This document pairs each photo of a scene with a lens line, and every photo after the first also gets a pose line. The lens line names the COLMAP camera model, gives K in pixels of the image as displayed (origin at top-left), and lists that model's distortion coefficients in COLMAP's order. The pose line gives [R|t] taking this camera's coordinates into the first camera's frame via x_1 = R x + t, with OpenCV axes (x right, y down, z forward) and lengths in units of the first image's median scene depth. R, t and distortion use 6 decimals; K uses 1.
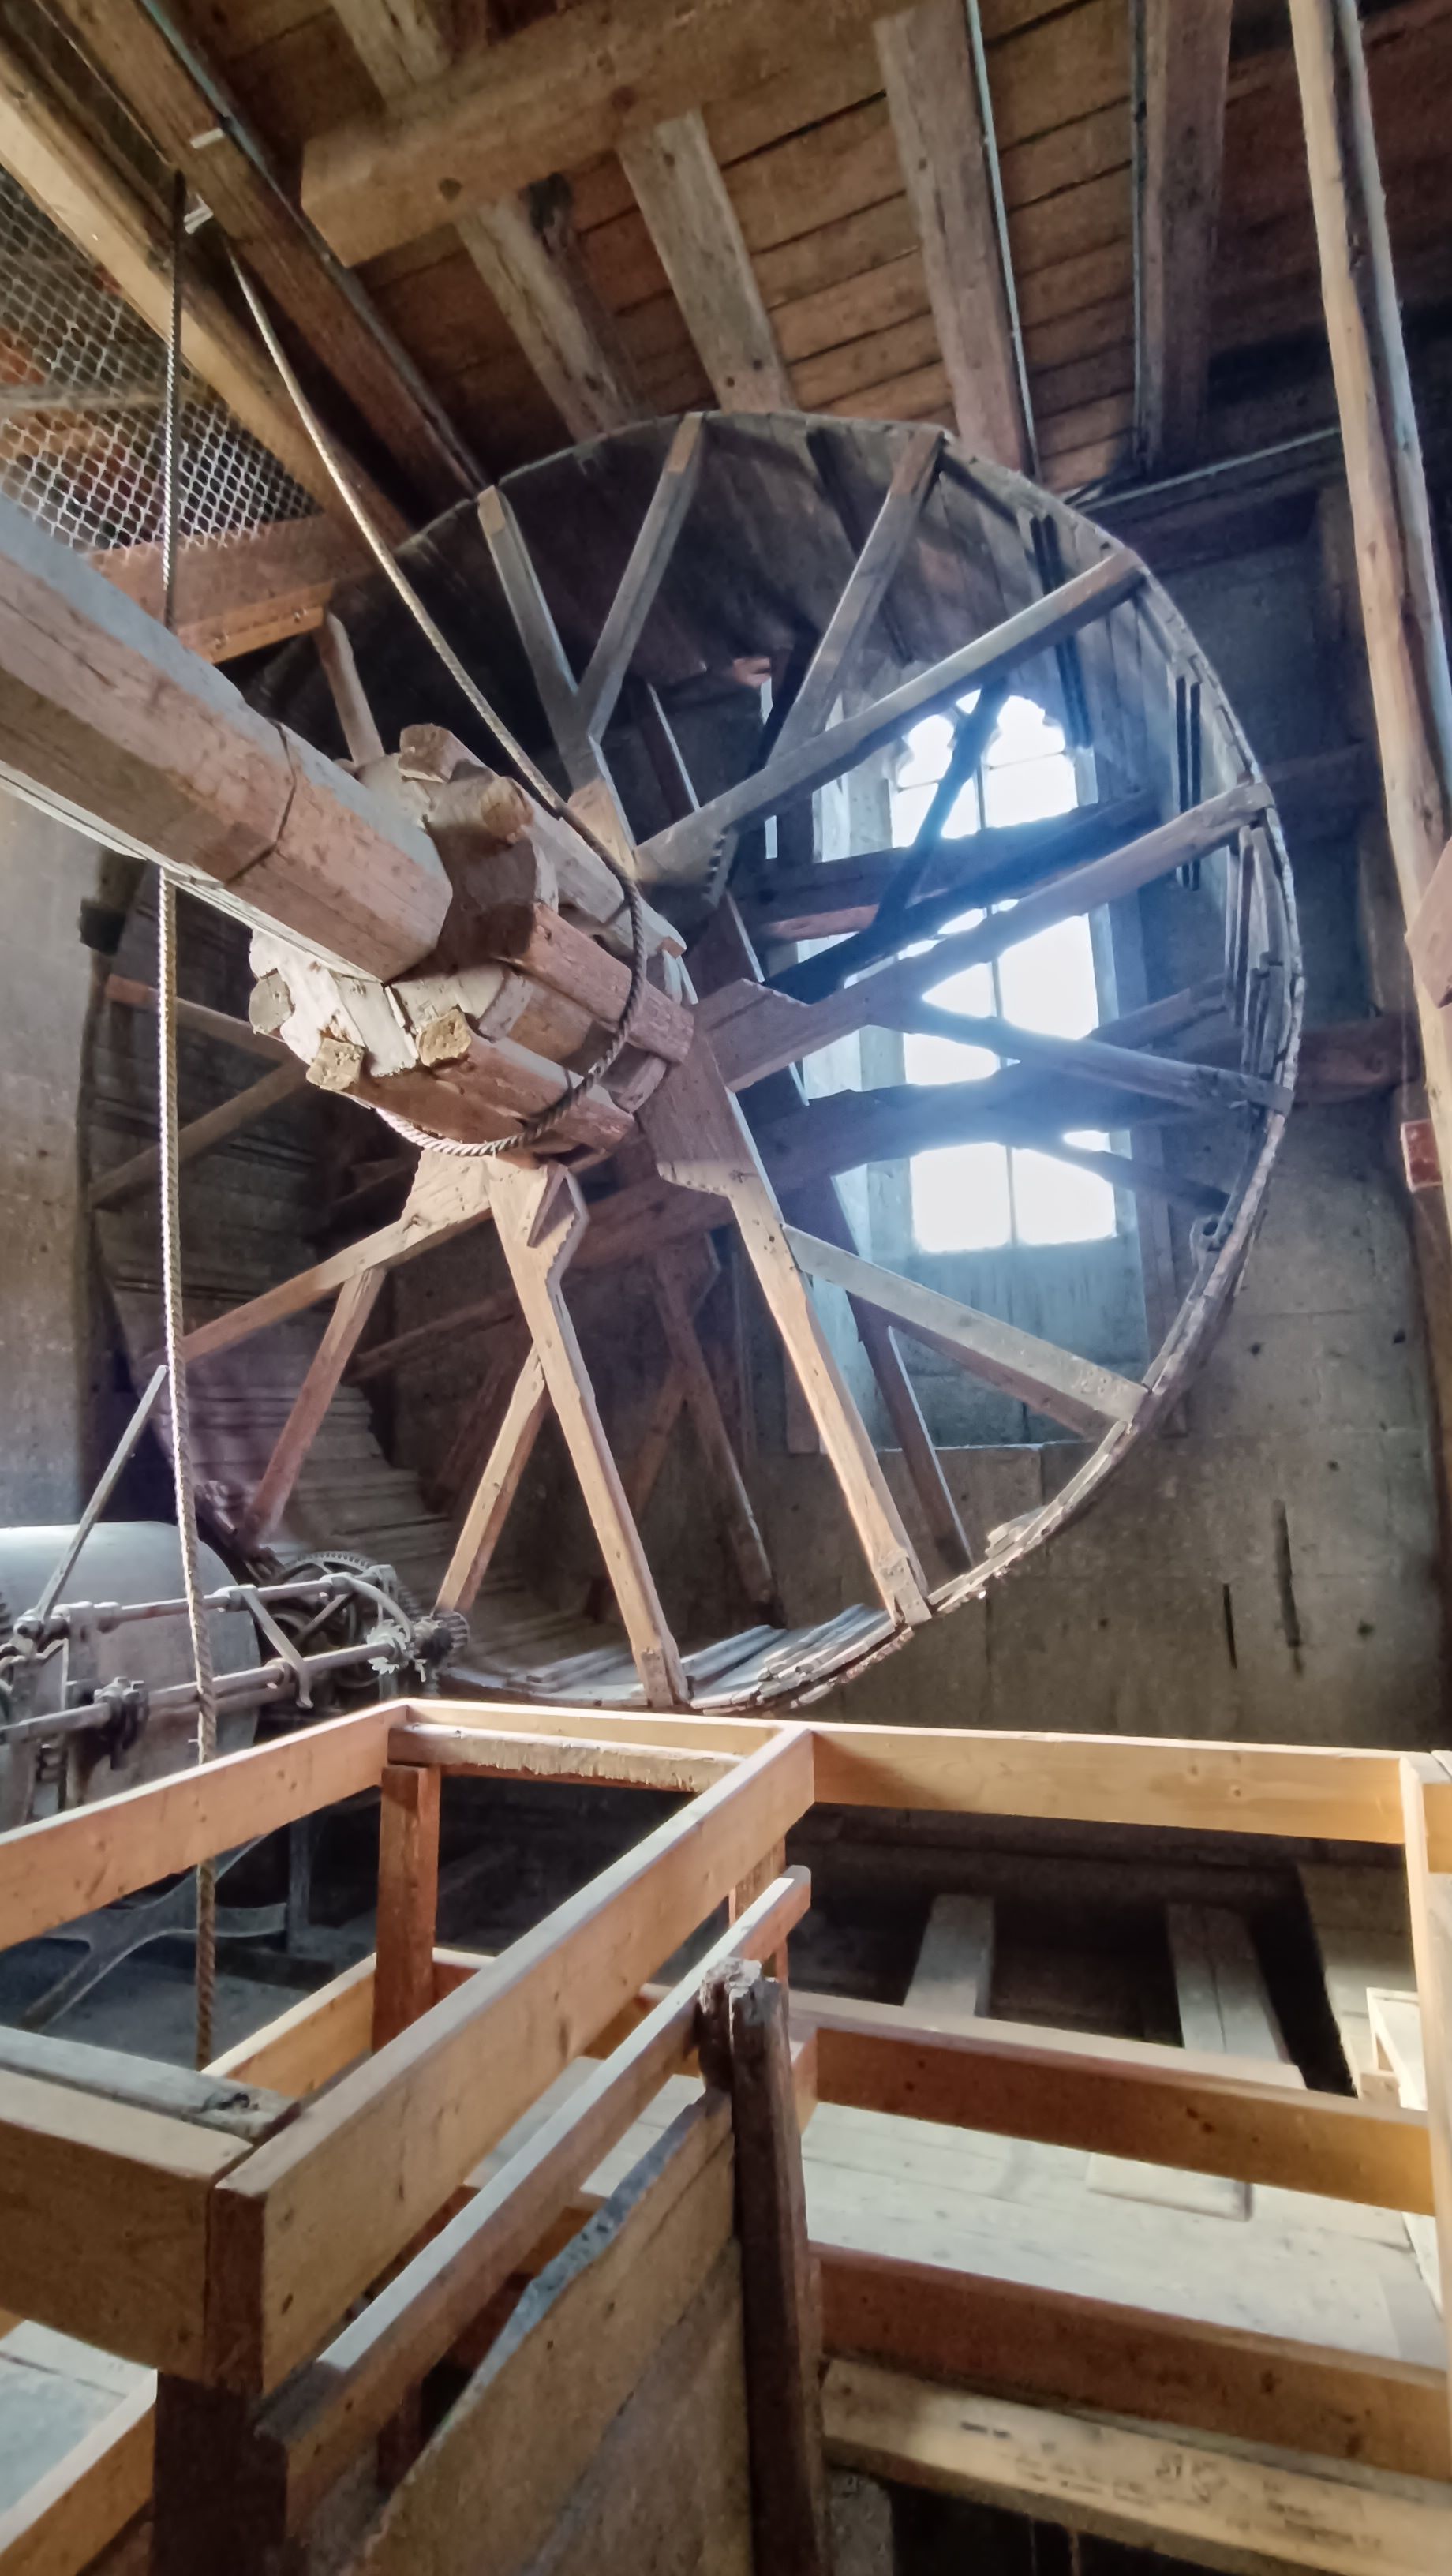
lens RADIAL K [[1181.6, 0, 726.0], [0, 1181.6, 1288.0], [0, 0, 1]] dist [-0.004755, -0.000183]
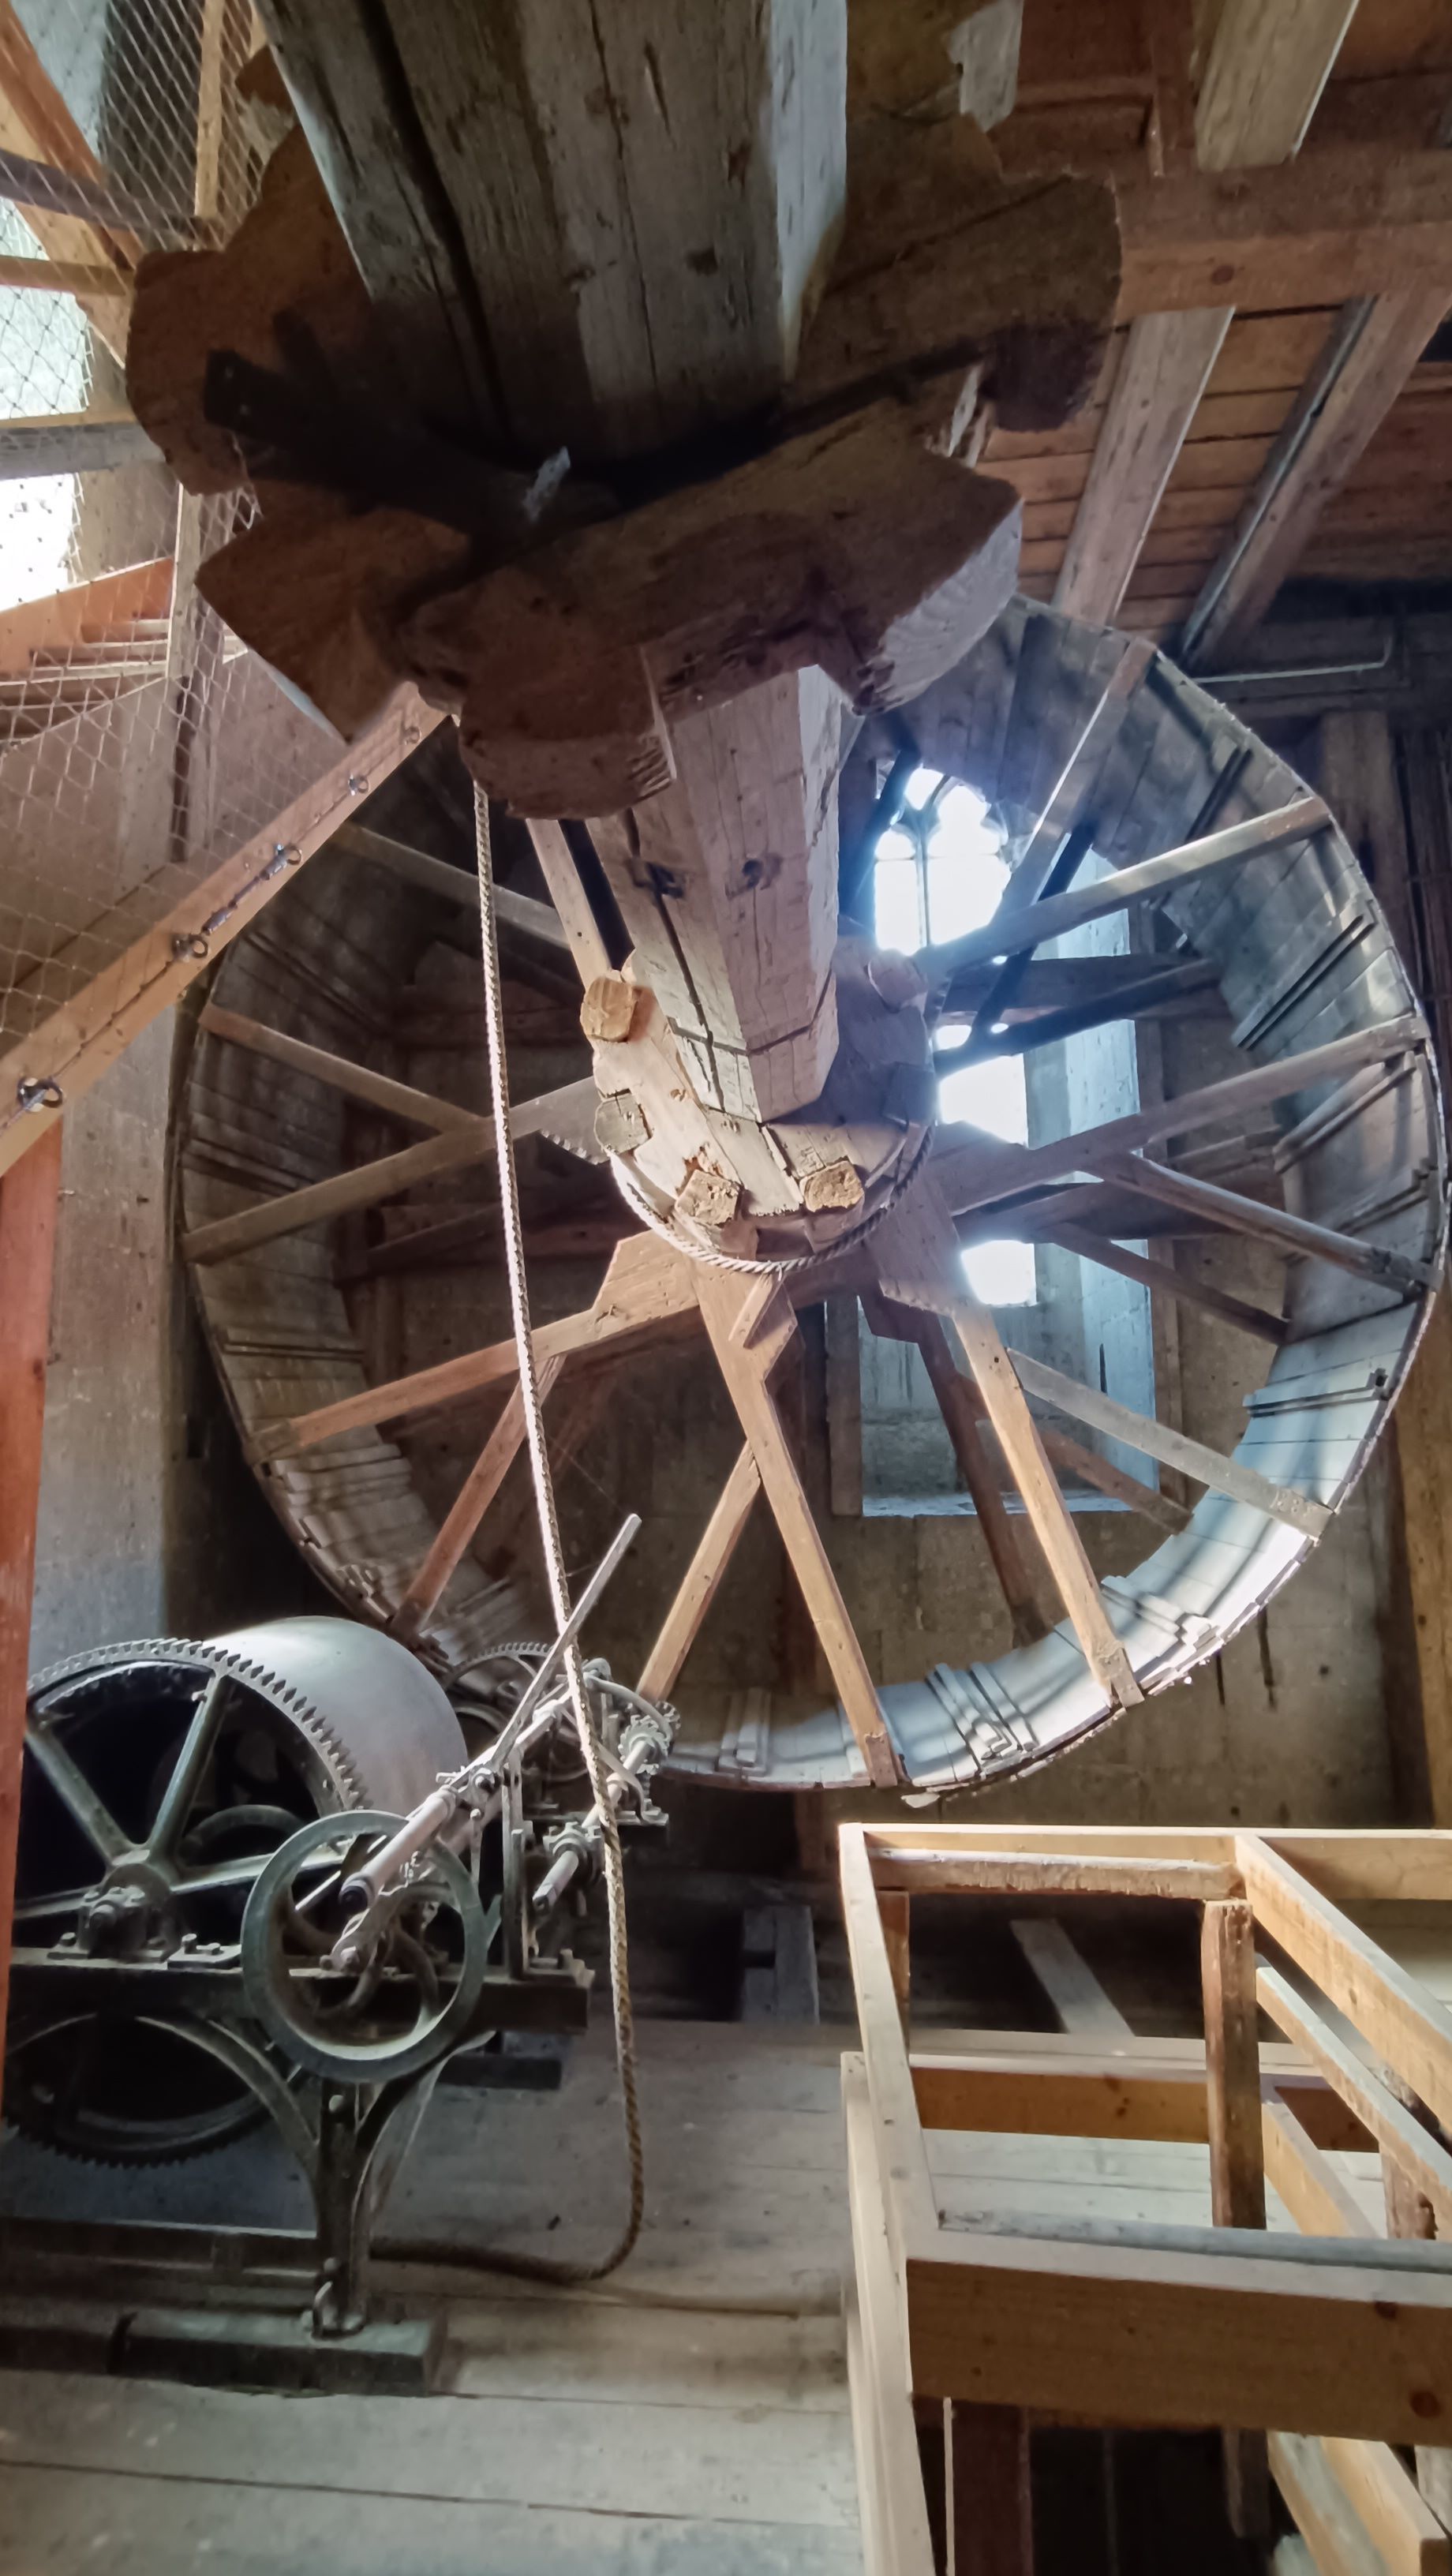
lens RADIAL K [[1179.8, 0, 726.0], [0, 1179.8, 1288.0], [0, 0, 1]] dist [0.003053, 0.000220]
pose [[0.958778, 0.050900, 0.279562, -0.516942], [-0.056101, 0.998369, 0.010628, -0.105721], [-0.278565, -0.025873, 0.960069, 0.007345]]
